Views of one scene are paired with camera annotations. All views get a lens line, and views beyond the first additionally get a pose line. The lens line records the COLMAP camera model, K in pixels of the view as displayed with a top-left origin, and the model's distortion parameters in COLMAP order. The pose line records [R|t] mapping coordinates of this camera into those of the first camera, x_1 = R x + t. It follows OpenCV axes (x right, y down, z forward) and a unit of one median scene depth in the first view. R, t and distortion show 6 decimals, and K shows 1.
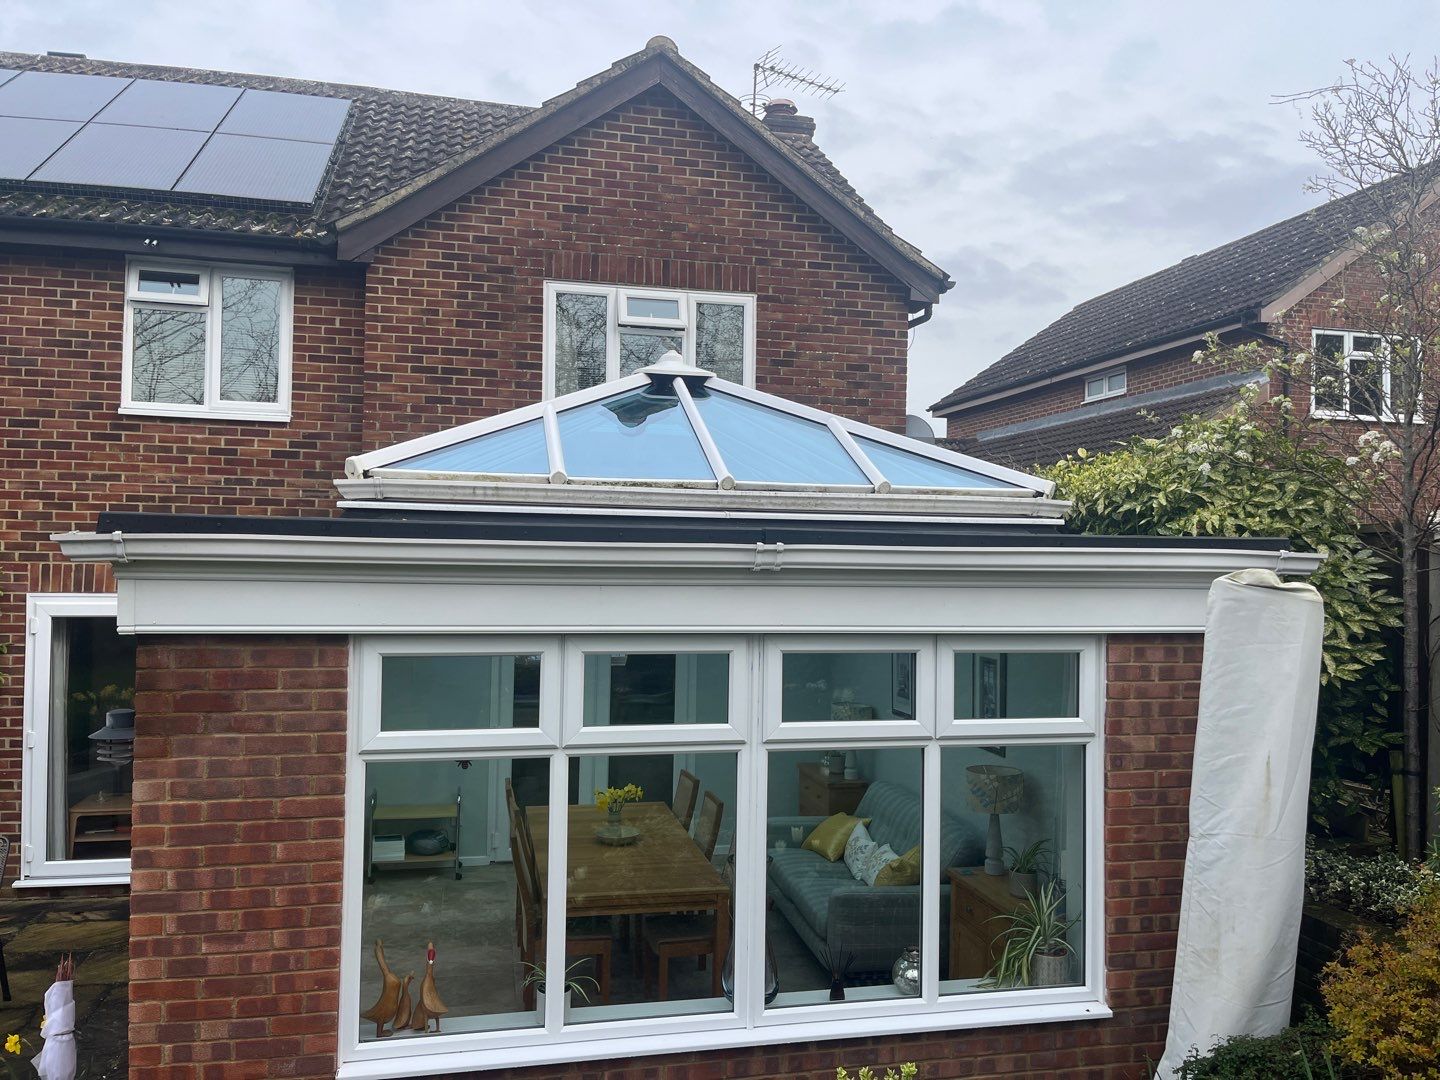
lens RADIAL K [[1105.1, 0, 720.0], [0, 1105.1, 540.0], [0, 0, 1]] dist [0.053974, -0.069343]
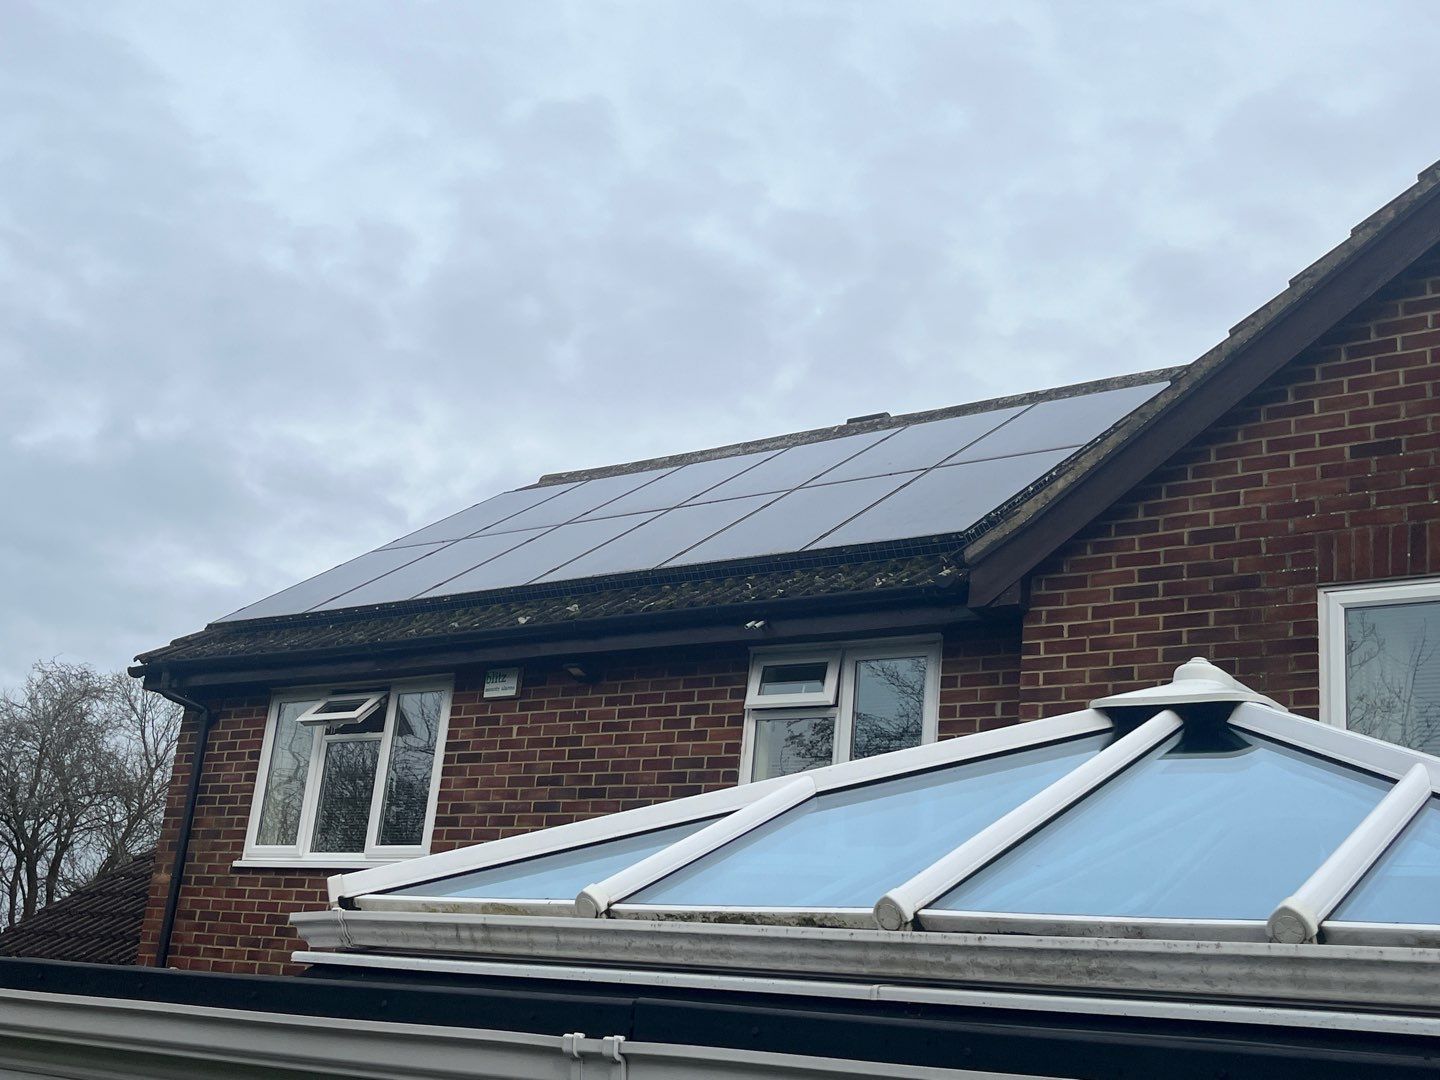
lens RADIAL K [[1710.8, 0, 714.4], [0, 1710.8, 560.6], [0, 0, 1]] dist [0.069867, -0.054647]
pose [[0.652830, -0.172545, -0.737591, 0.265469], [-0.070900, 0.955520, -0.286278, 0.006647], [0.754179, 0.239186, 0.611559, 0.292175]]
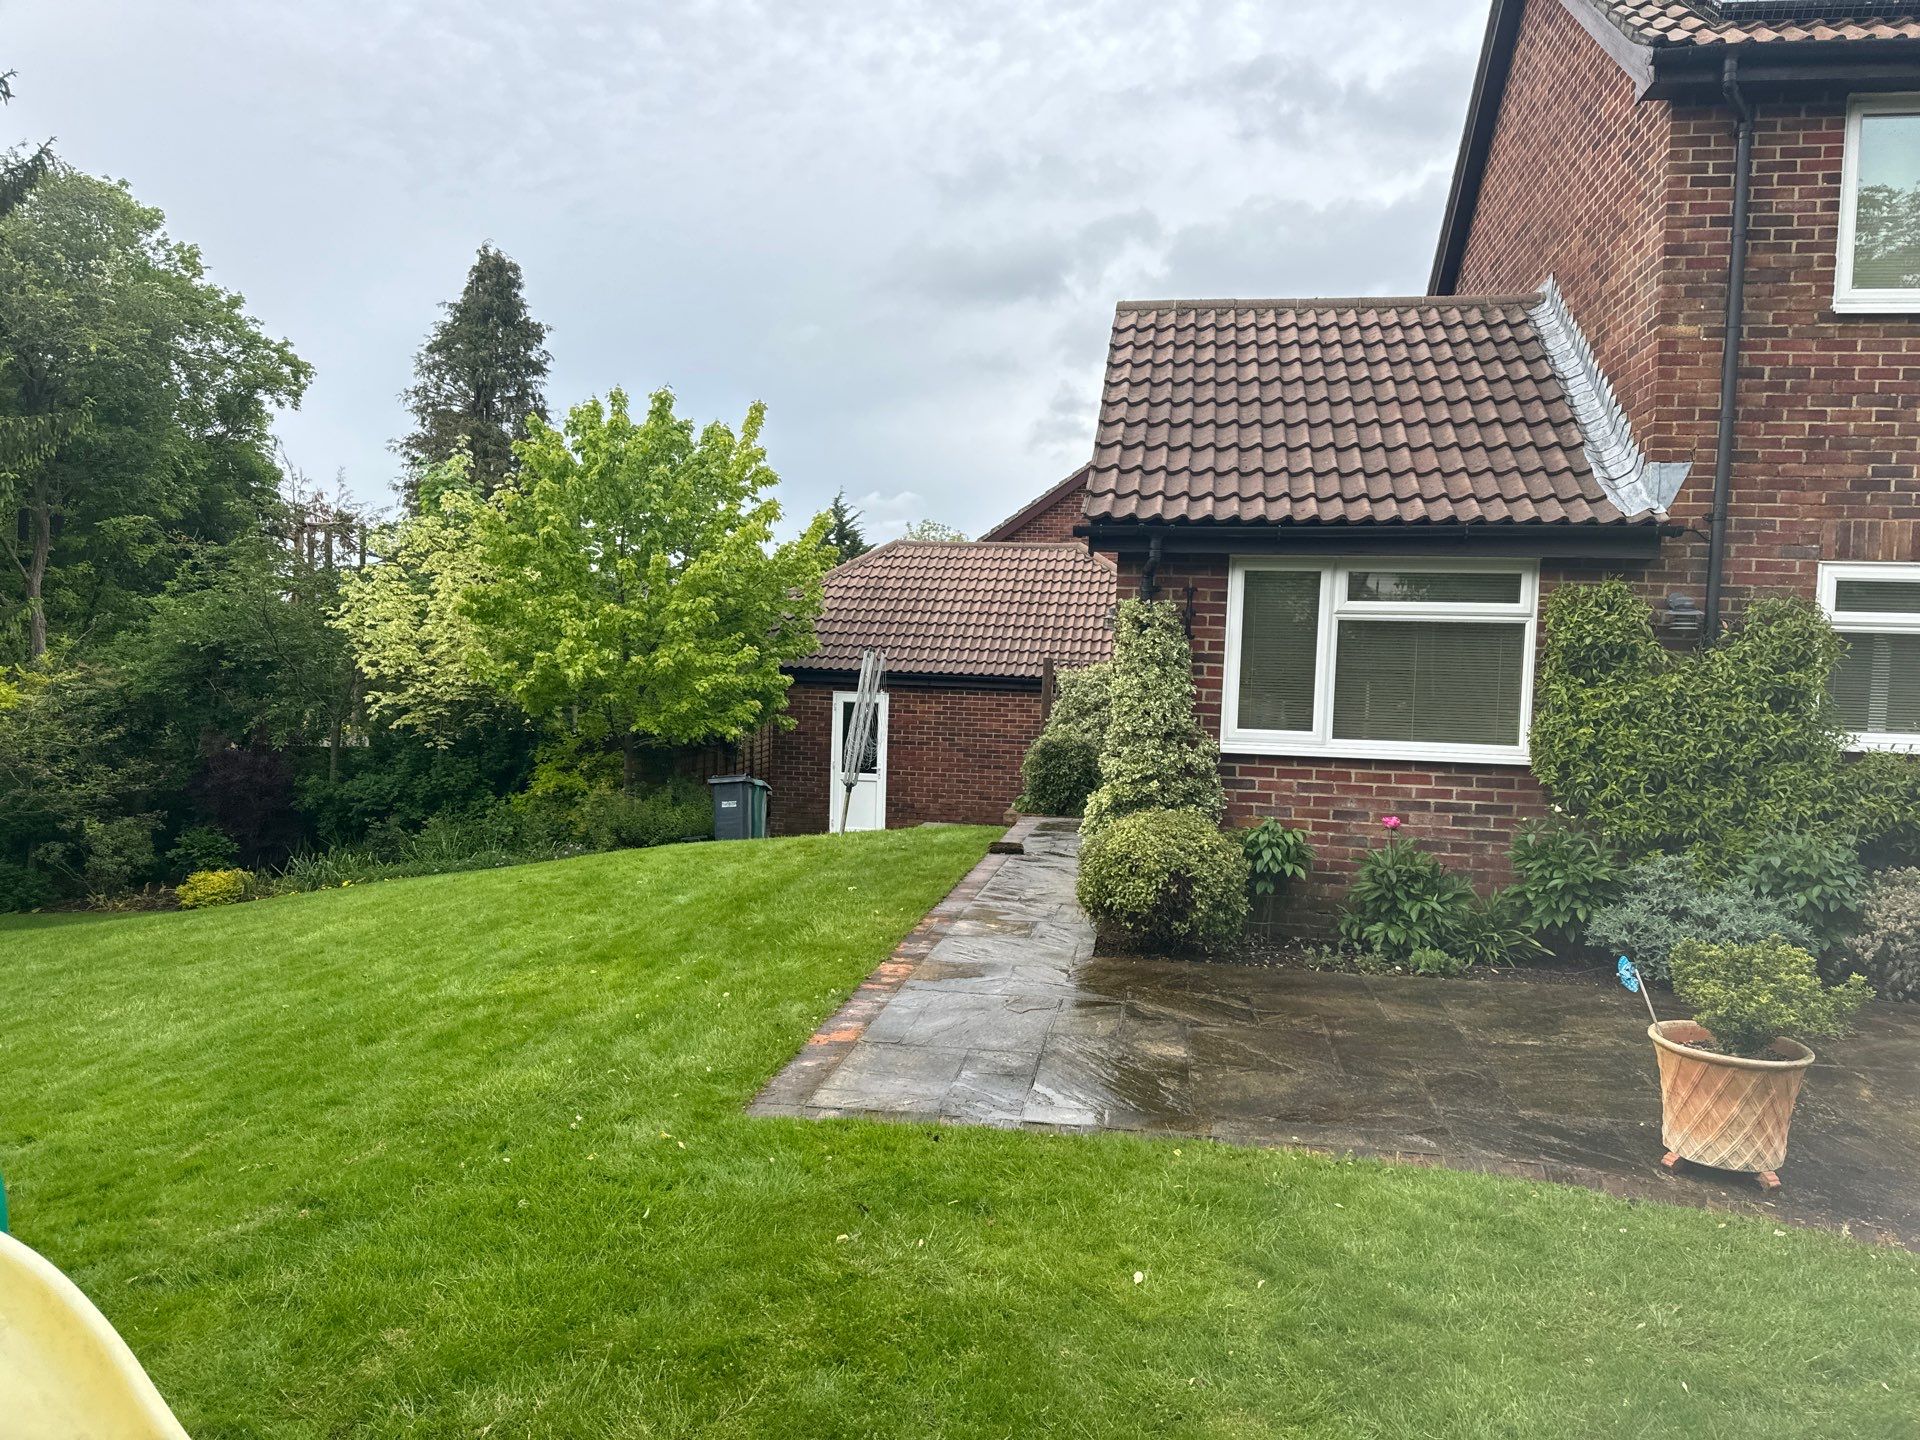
lens RADIAL K [[1332.7, 0, 957.2], [0, 1332.7, 741.9], [0, 0, 1]] dist [0.050596, -0.043746]
pose [[0.931600, 0.032740, -0.362007, -1.180794], [-0.007514, 0.997457, 0.070872, 0.097365], [0.363407, -0.063304, 0.929477, -0.159704]]
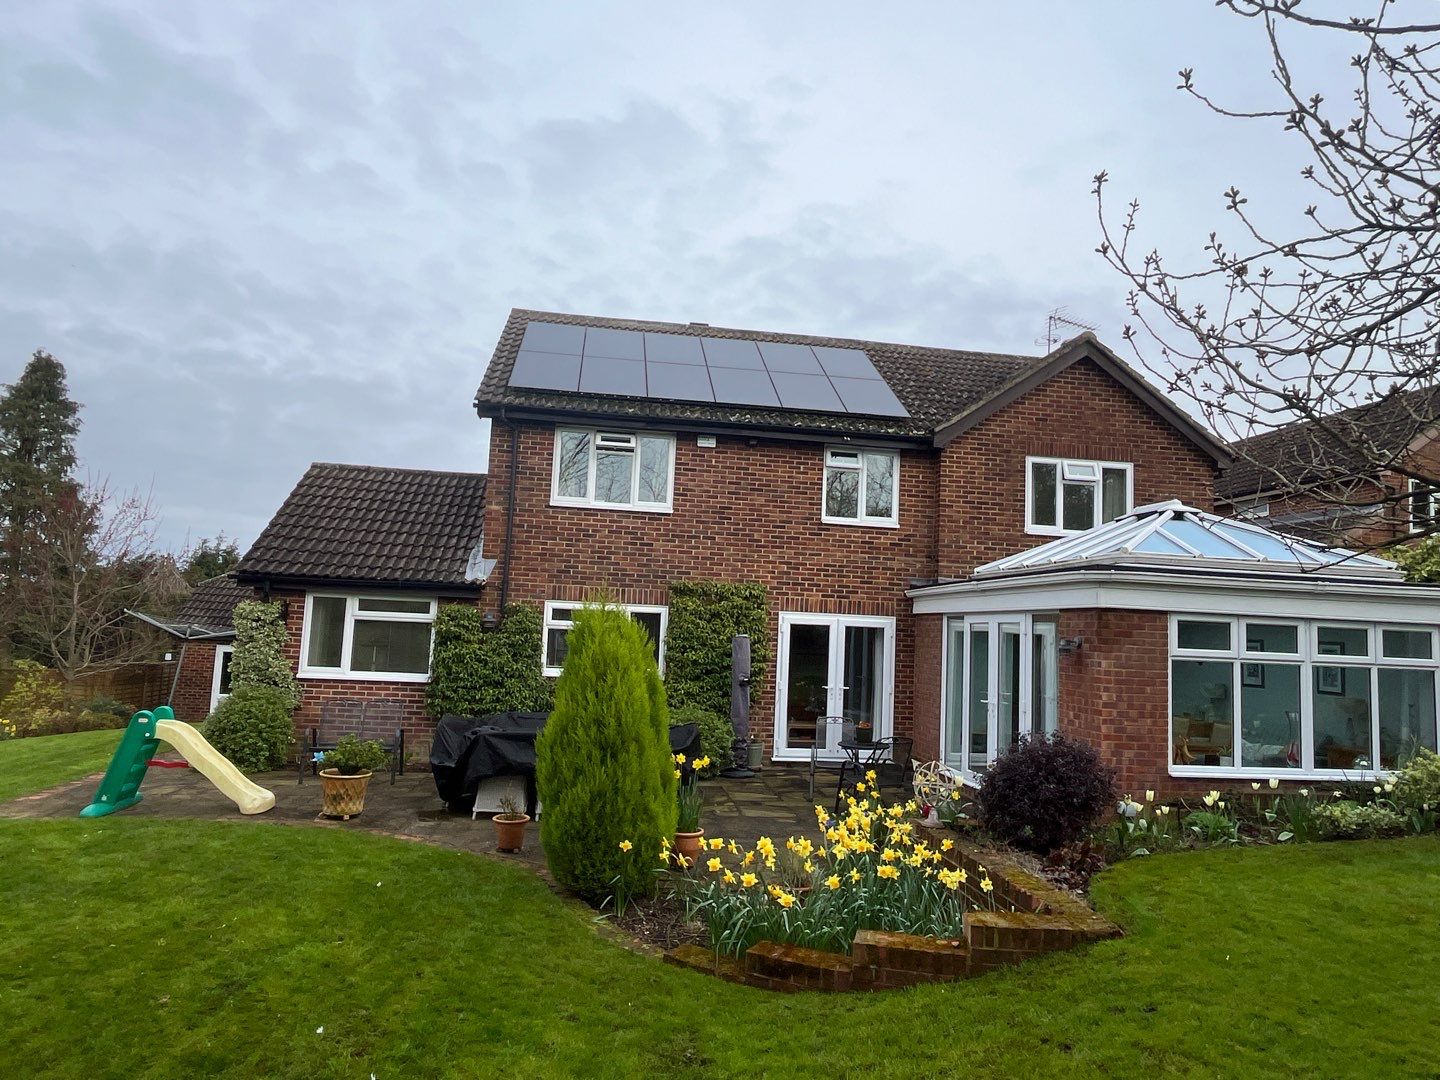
lens RADIAL K [[900.0, 0, 715.8], [0, 900.0, 548.5], [0, 0, 1]] dist [-0.001569, -0.000895]
pose [[0.996178, 0.019824, -0.085069, -0.573433], [-0.026427, 0.996664, -0.077214, 0.059786], [0.083254, 0.079167, 0.993379, -0.587757]]
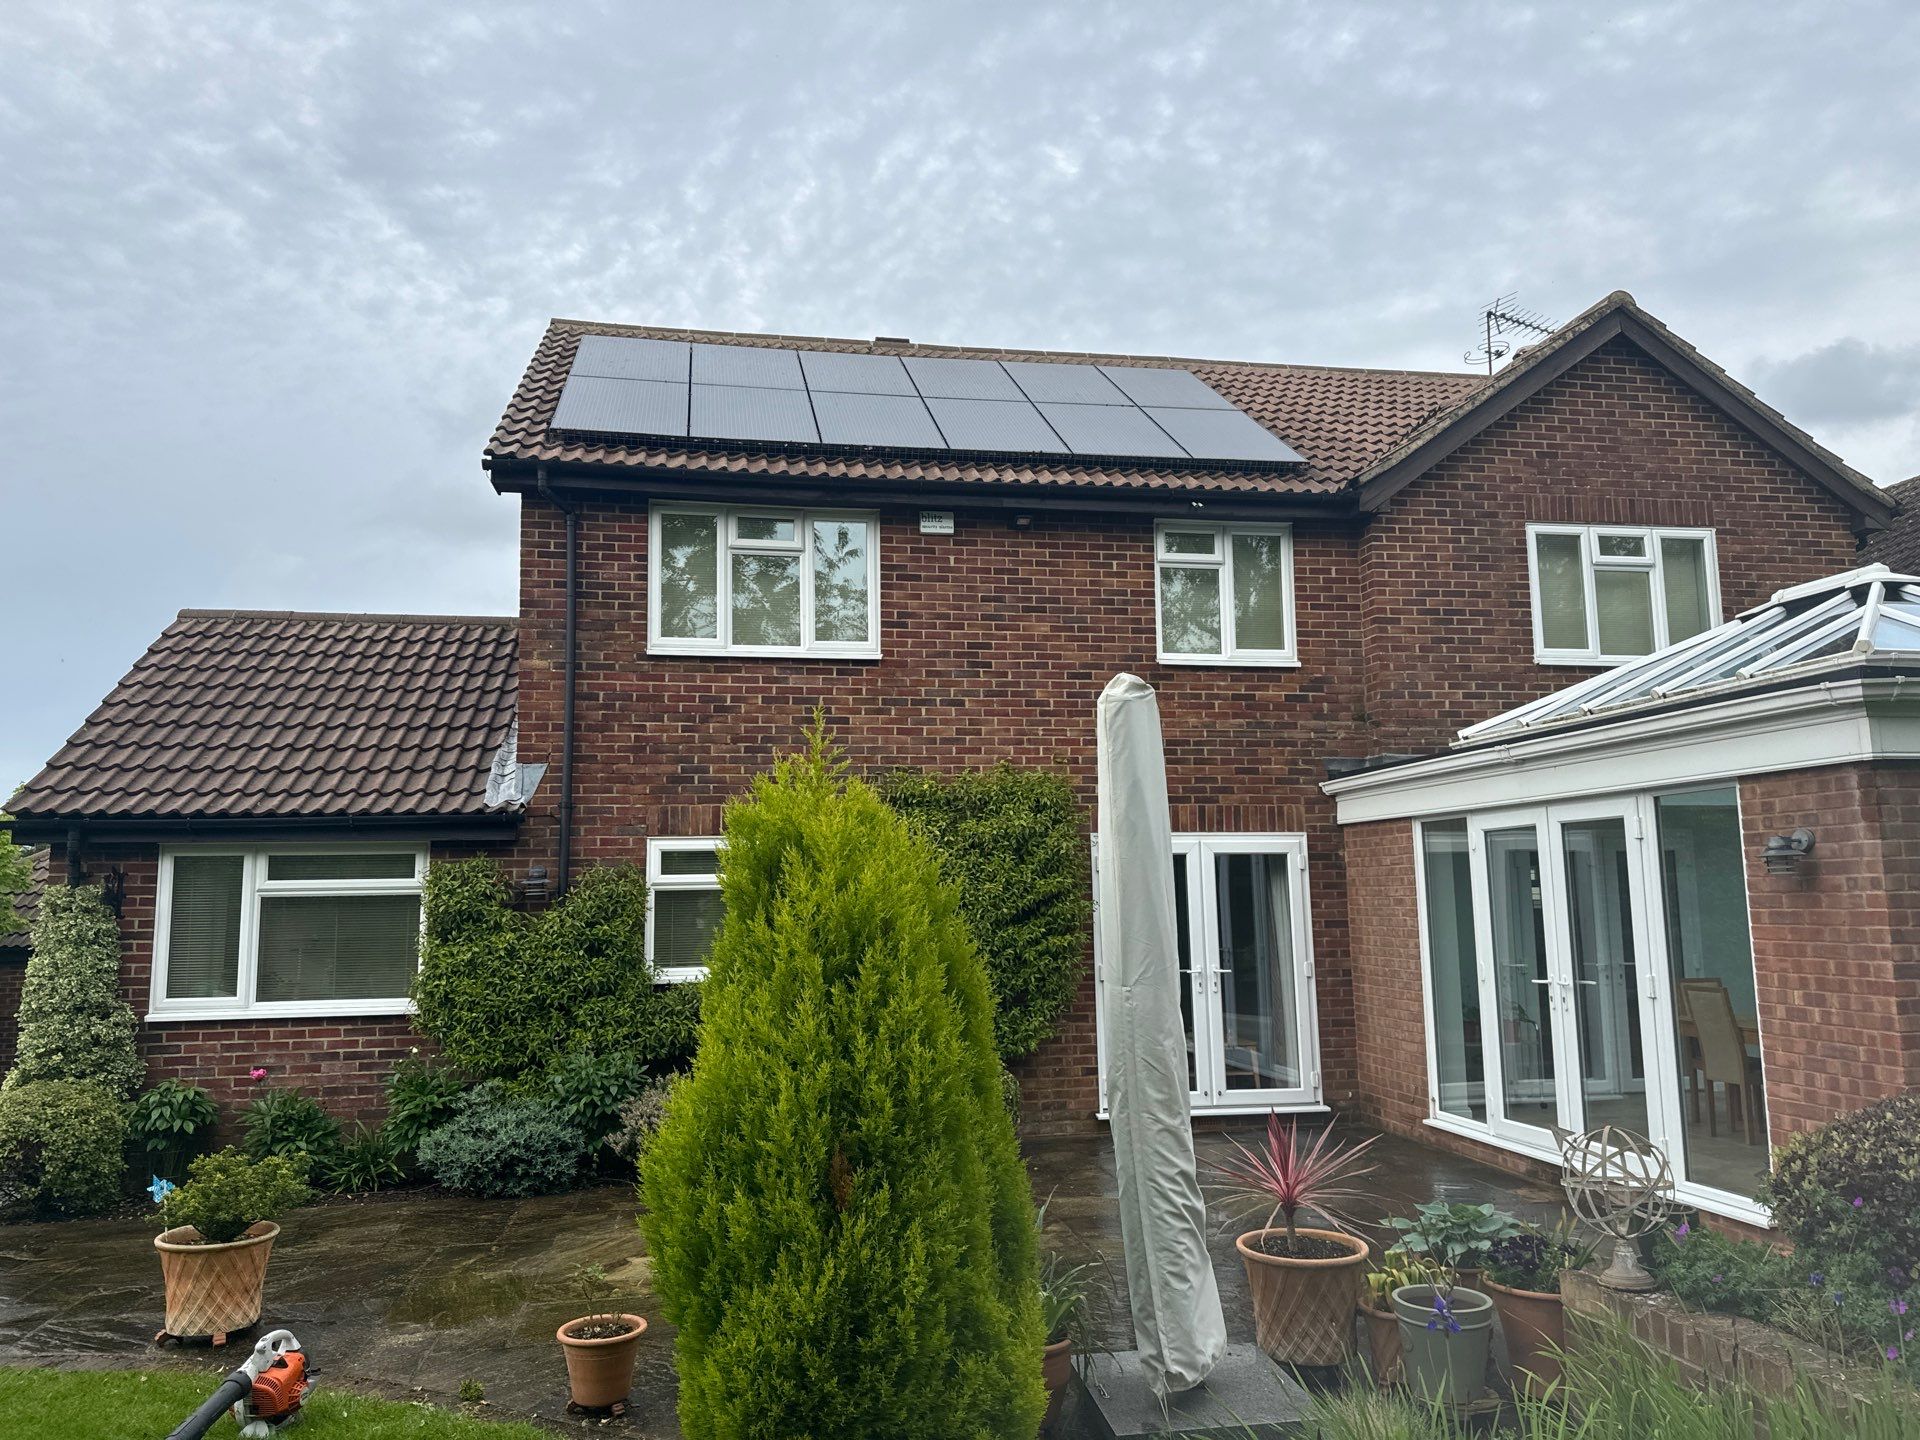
lens RADIAL K [[1337.5, 0, 950.1], [0, 1337.5, 744.1], [0, 0, 1]] dist [0.119209, -0.166289]
pose [[0.998639, -0.037144, -0.036608, -0.674572], [0.033307, 0.994392, -0.100376, 0.082859], [0.040131, 0.099020, 0.994276, -0.270605]]
